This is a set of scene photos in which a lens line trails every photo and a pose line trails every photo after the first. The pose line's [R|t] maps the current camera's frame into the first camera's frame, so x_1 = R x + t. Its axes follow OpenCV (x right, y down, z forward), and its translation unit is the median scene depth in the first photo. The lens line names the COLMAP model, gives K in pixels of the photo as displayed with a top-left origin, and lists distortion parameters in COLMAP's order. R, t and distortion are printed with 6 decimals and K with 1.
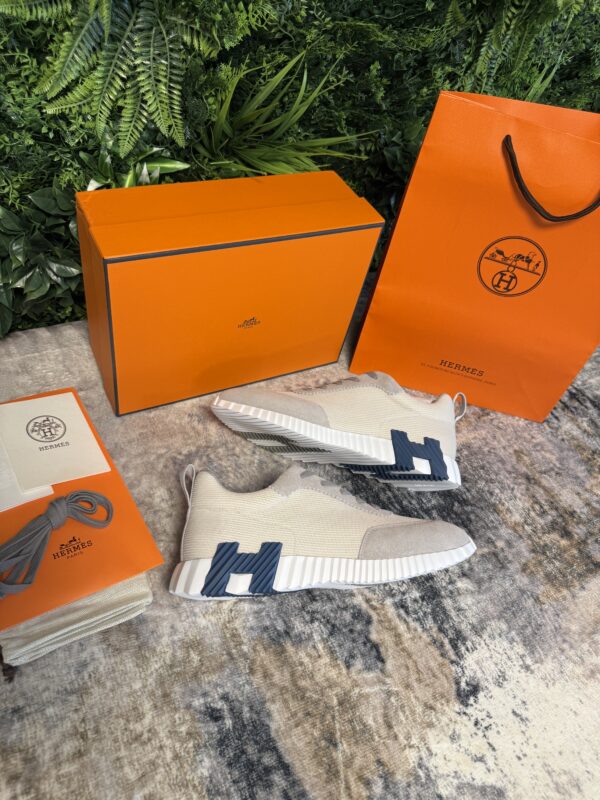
lens RADIAL K [[588.4, 0, 303.7], [0, 588.4, 401.7], [0, 0, 1]] dist [-0.024600, 0.007837]
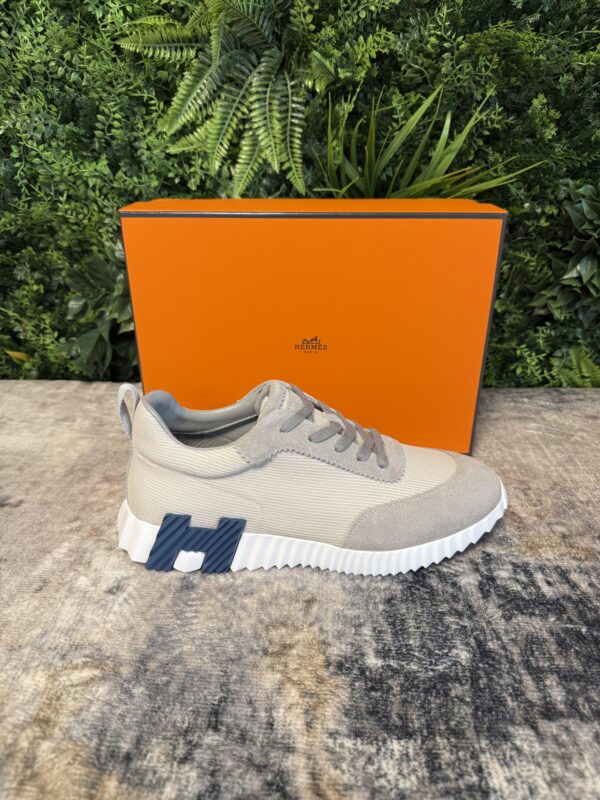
lens RADIAL K [[588.4, 0, 299.2], [0, 588.4, 396.6], [0, 0, 1]] dist [-0.024600, 0.007837]
pose [[0.856964, 0.024160, -0.514809, 0.303755], [-0.255794, 0.887122, -0.384168, 0.234474], [0.447417, 0.460903, 0.766411, 0.462401]]
